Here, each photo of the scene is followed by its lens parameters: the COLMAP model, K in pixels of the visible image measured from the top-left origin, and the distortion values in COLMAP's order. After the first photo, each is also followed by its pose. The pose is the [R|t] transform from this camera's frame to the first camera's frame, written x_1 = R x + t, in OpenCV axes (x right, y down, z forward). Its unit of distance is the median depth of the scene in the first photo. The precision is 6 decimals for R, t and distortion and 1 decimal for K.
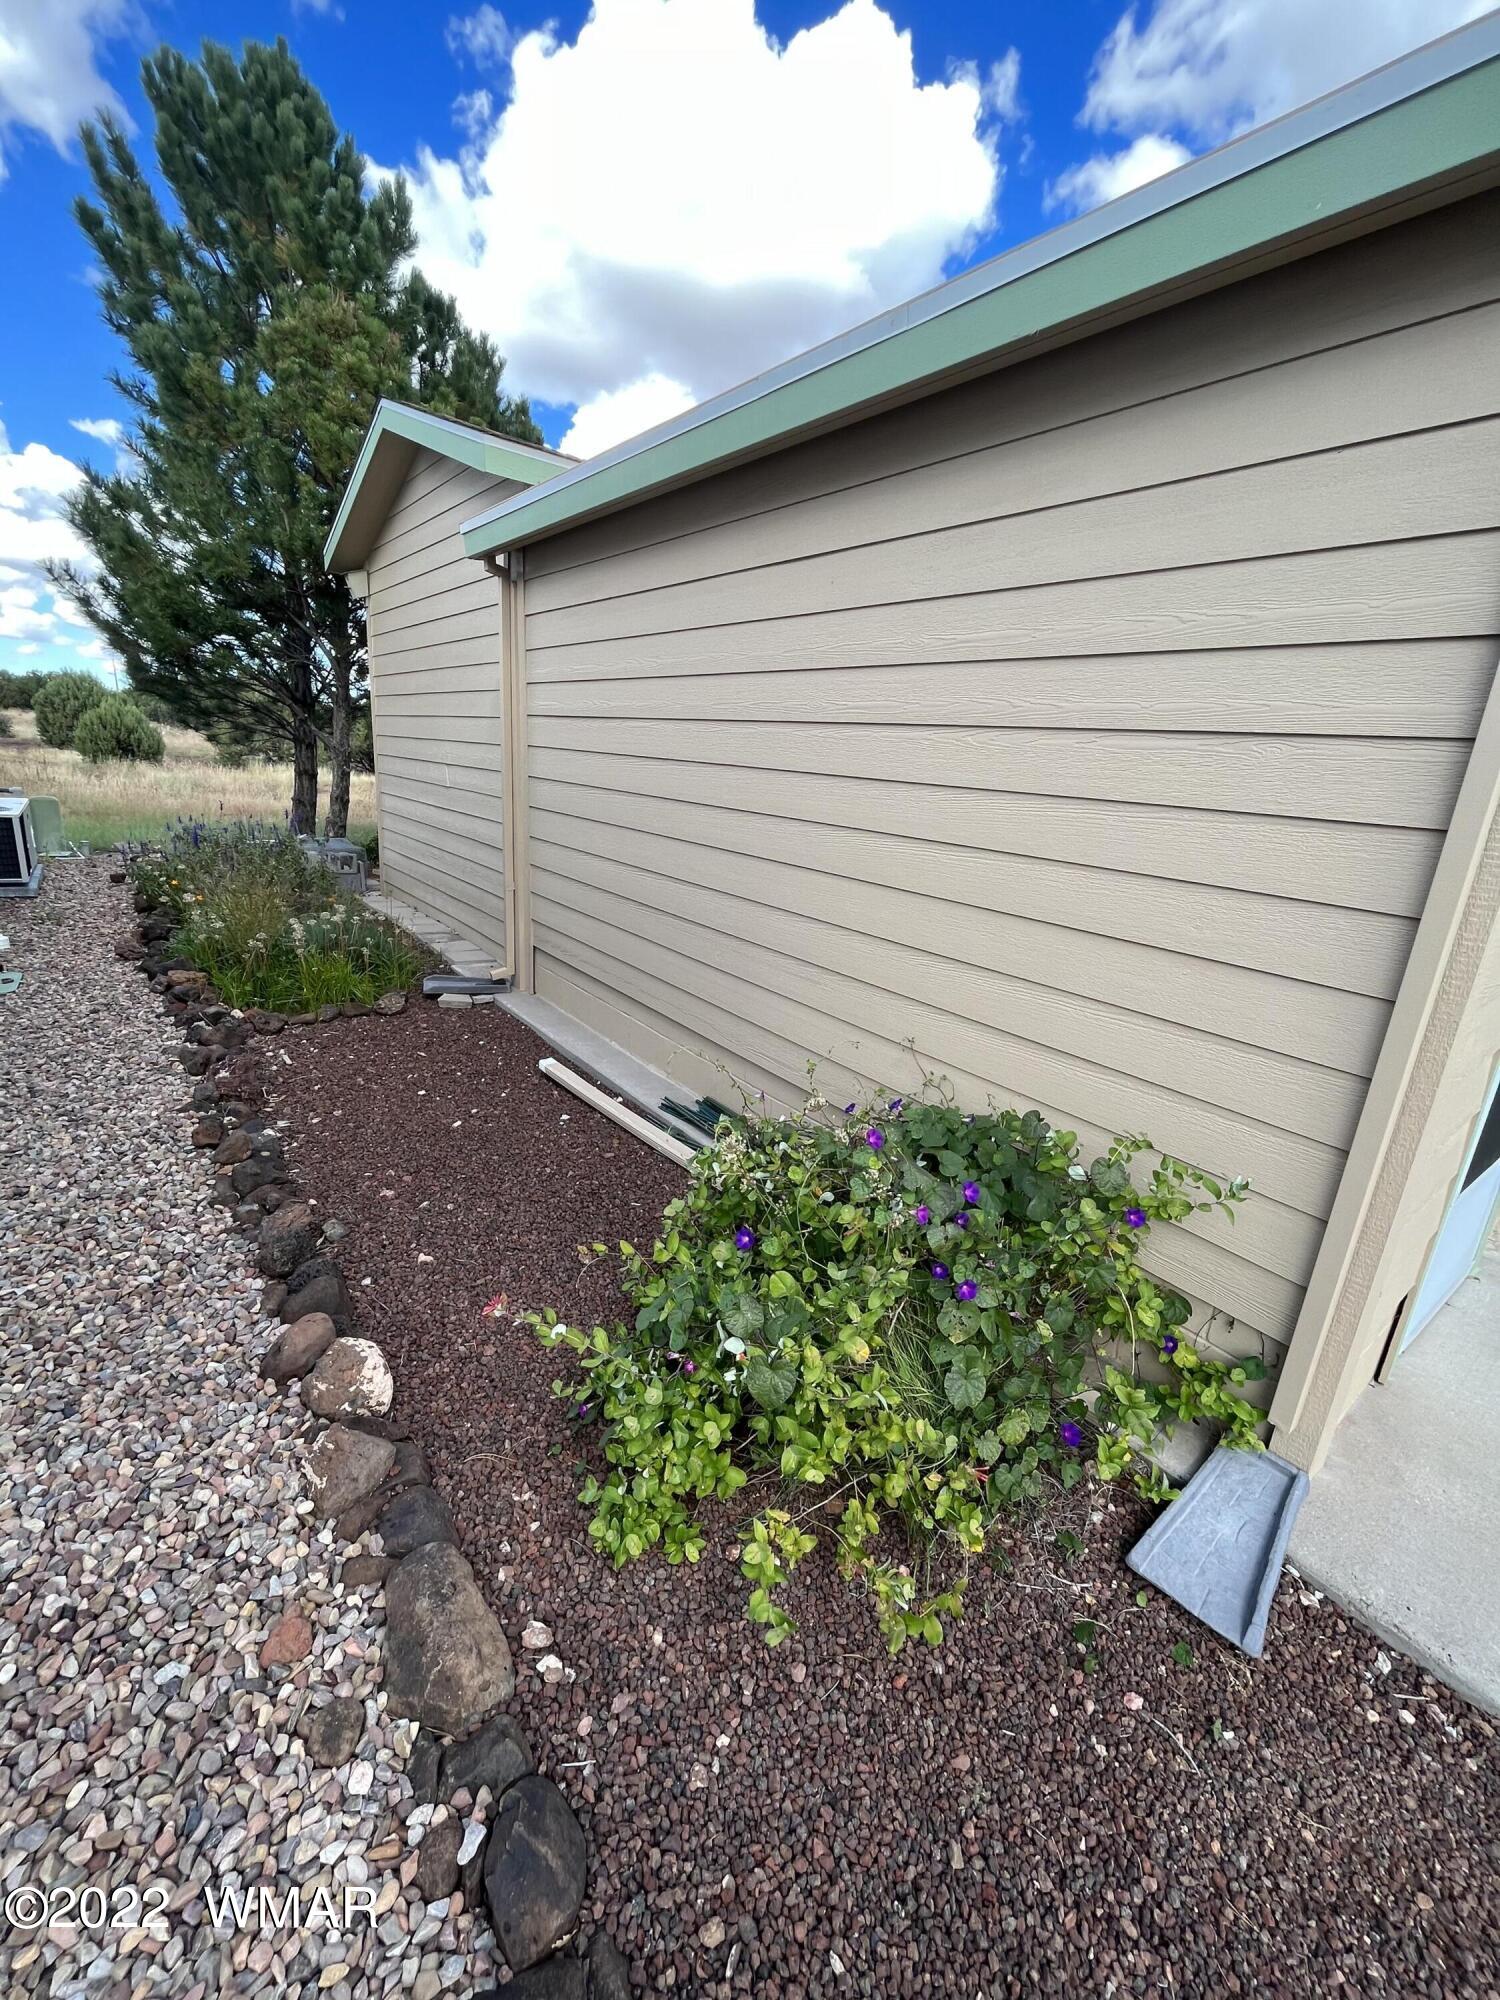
lens RADIAL K [[809.7, 0, 743.9], [0, 809.7, 995.1], [0, 0, 1]] dist [-0.001999, -0.000623]
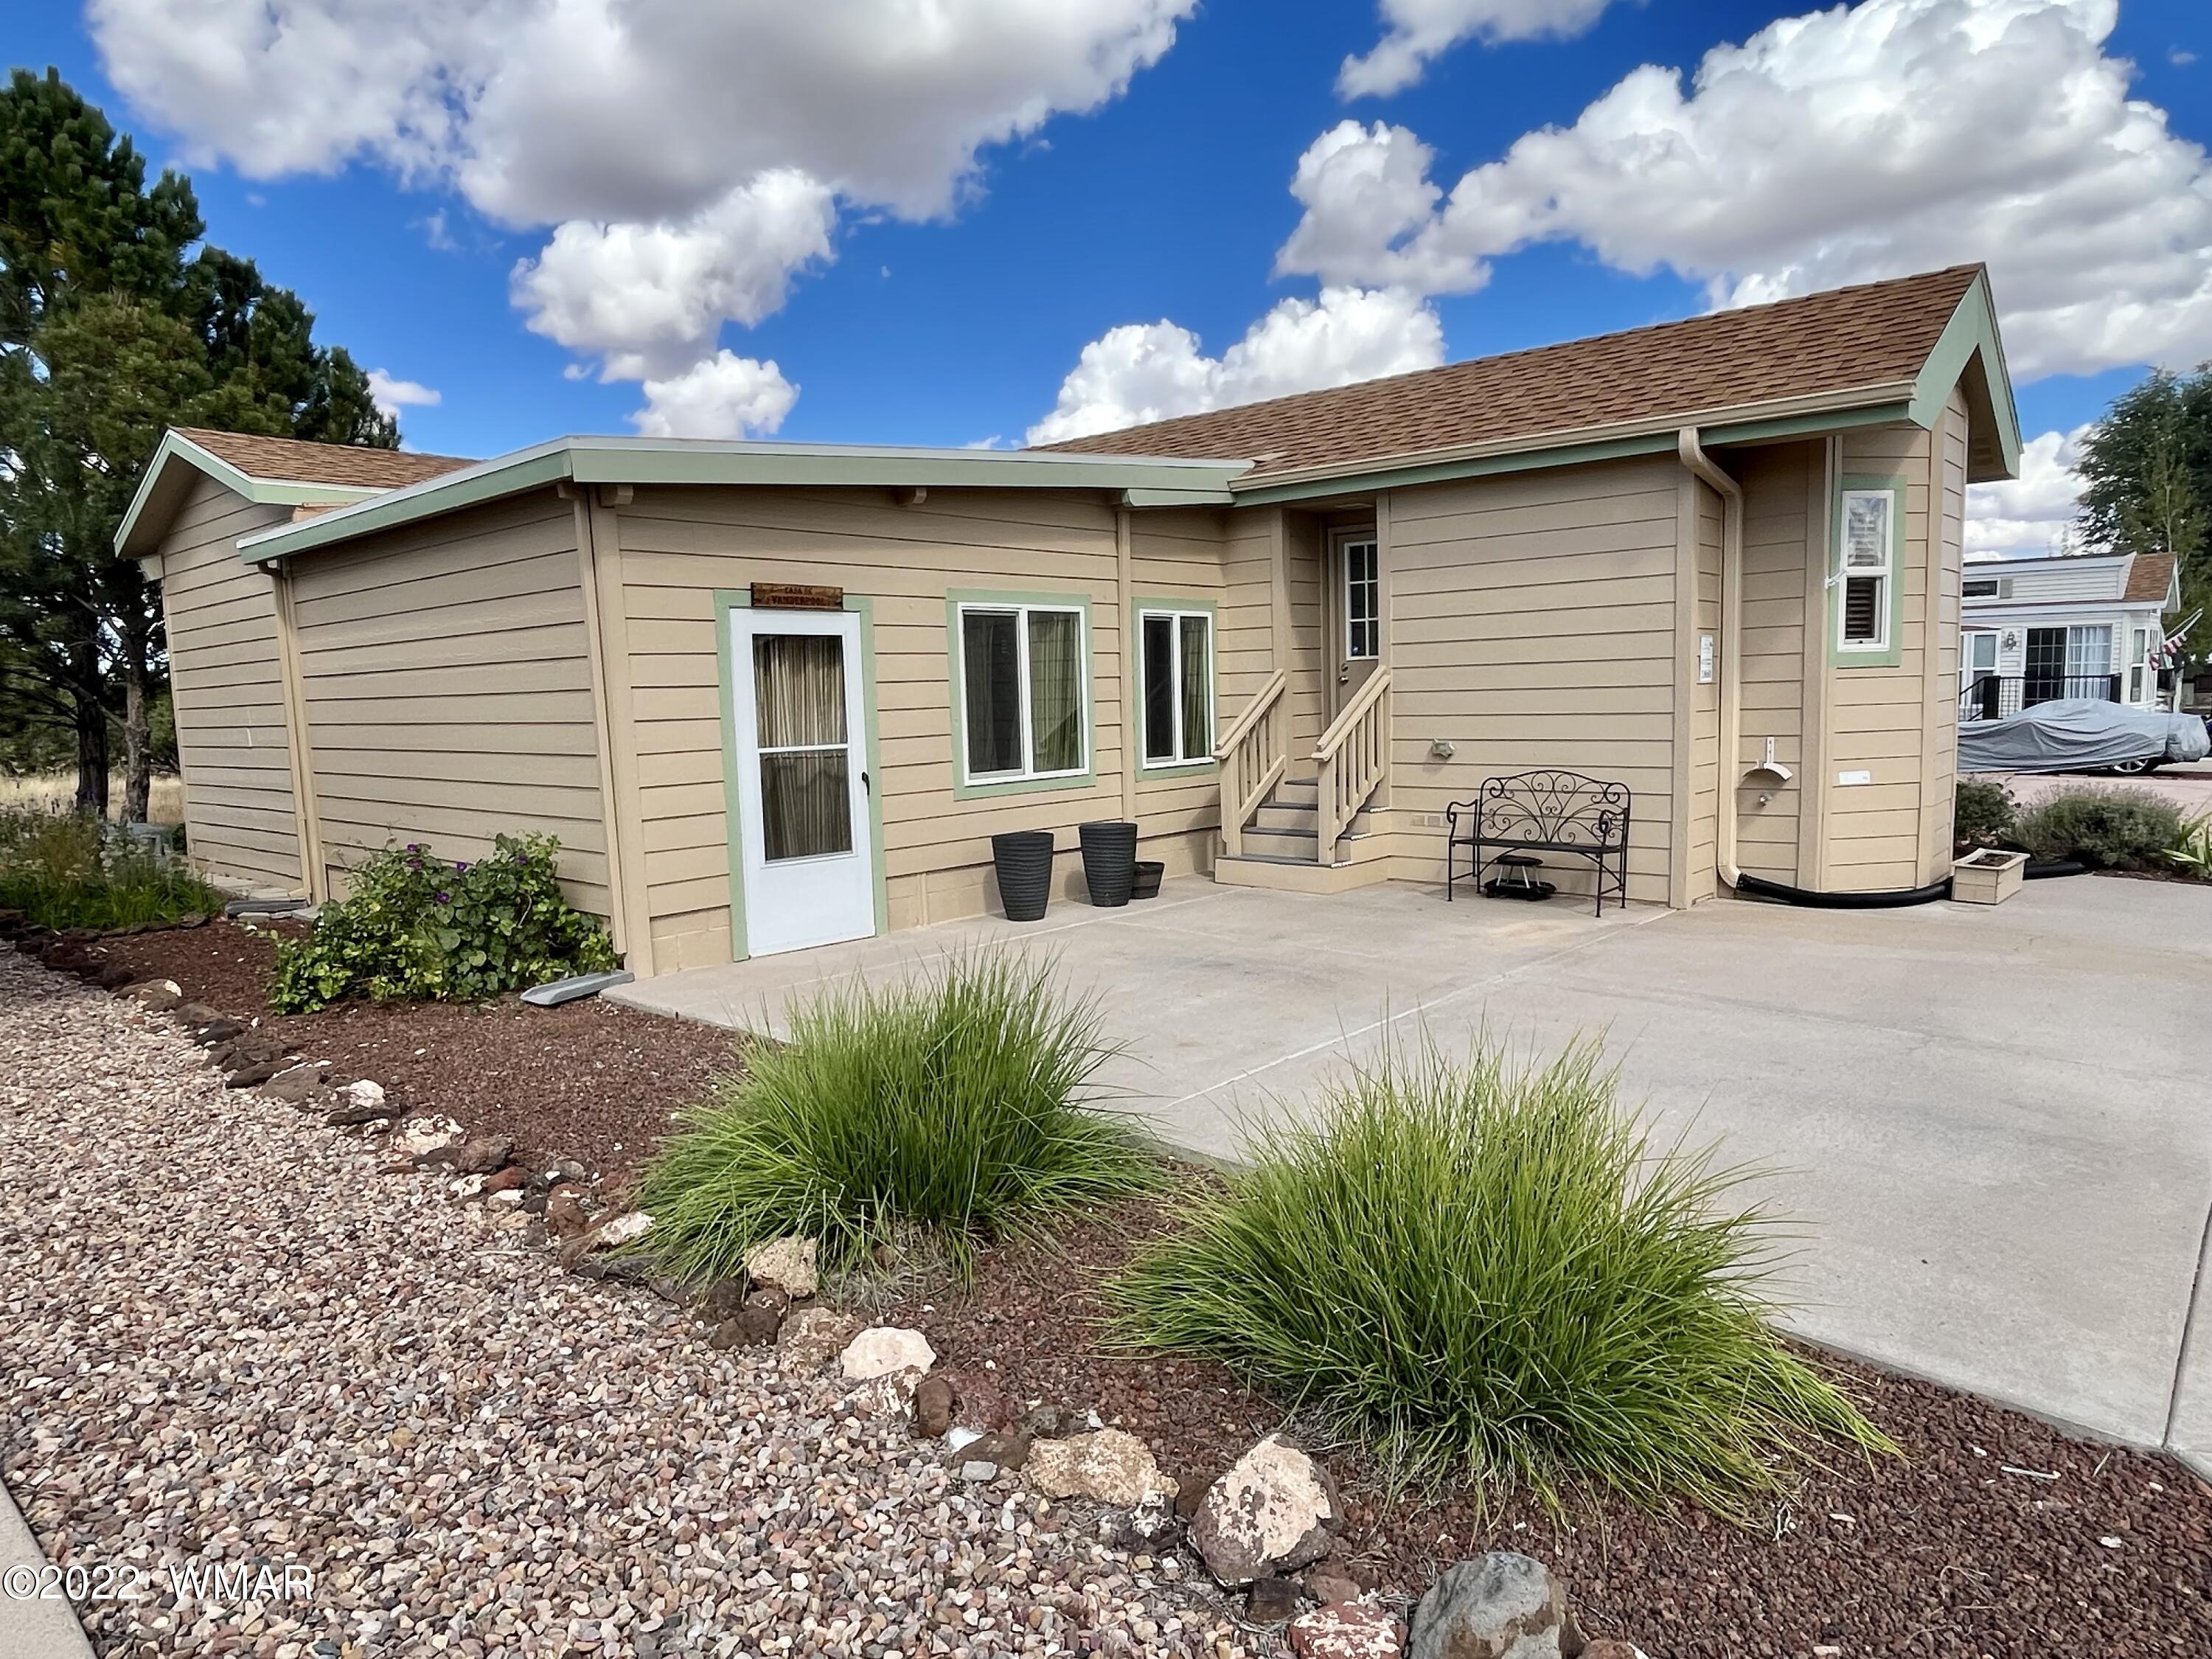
lens RADIAL K [[1363.7, 0, 1106.0], [0, 1363.7, 829.5], [0, 0, 1]] dist [-0.003157, 0.000593]
pose [[0.978962, -0.119476, 0.165402, 0.348208], [0.146765, 0.975476, -0.164034, 0.250452], [-0.141748, 0.184859, 0.972489, -0.719510]]
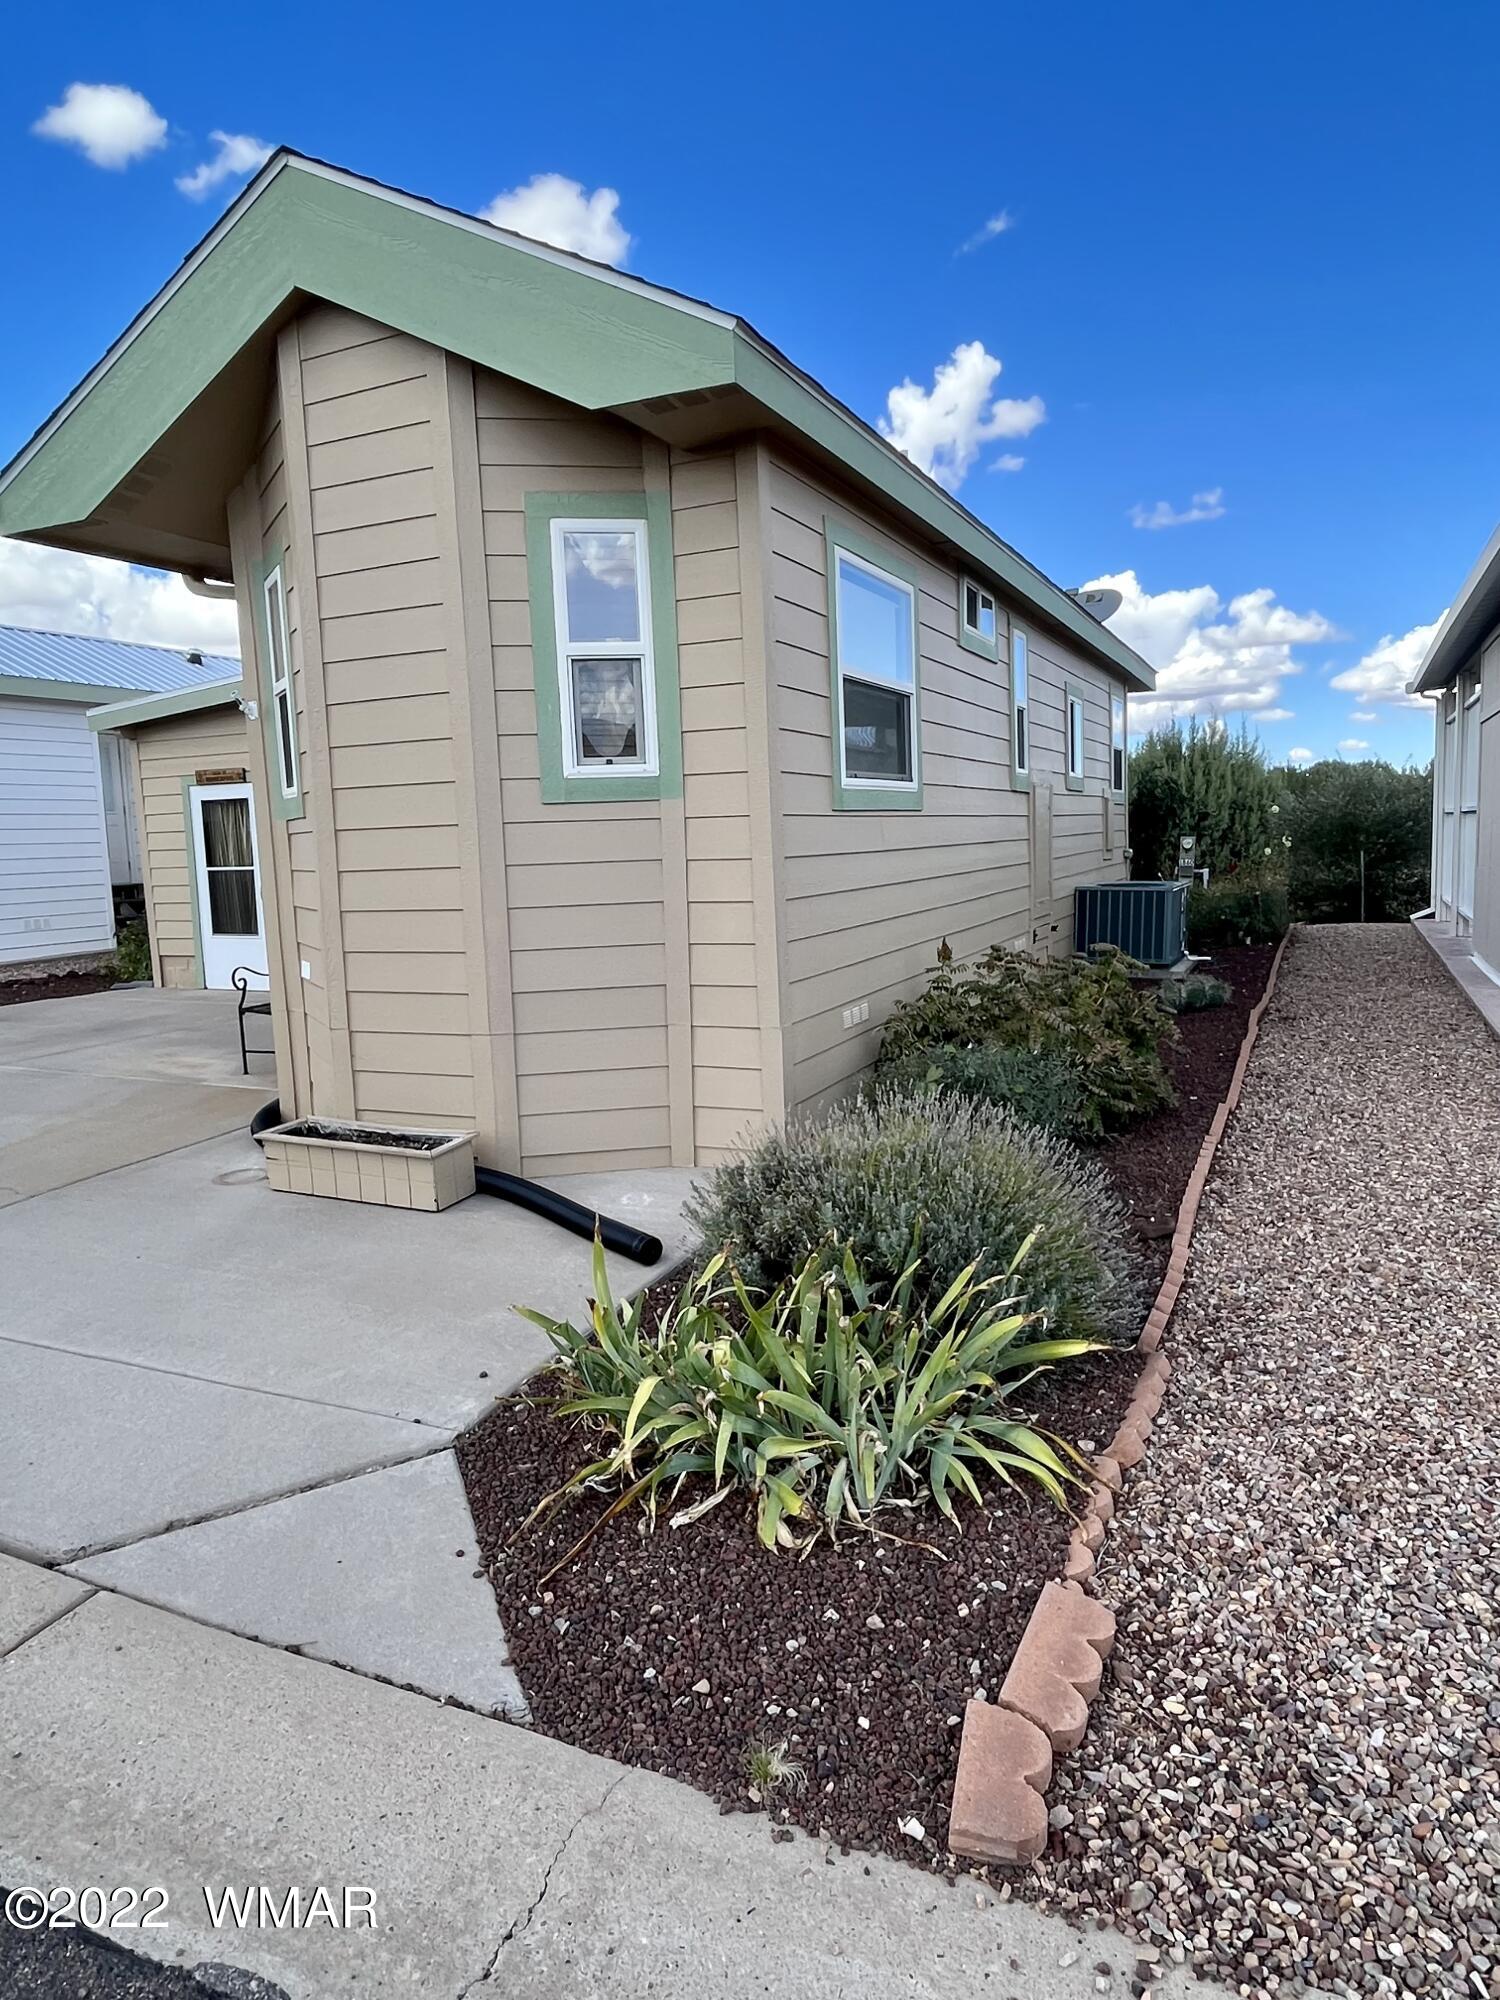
lens RADIAL K [[1233.0, 0, 750.0], [0, 1233.0, 1000.0], [0, 0, 1]] dist [-0.003157, 0.000593]
pose [[0.465924, 0.028254, -0.884373, 1.965033], [-0.178014, 0.982047, -0.062411, 0.130155], [0.866733, 0.186510, 0.462589, 0.182344]]
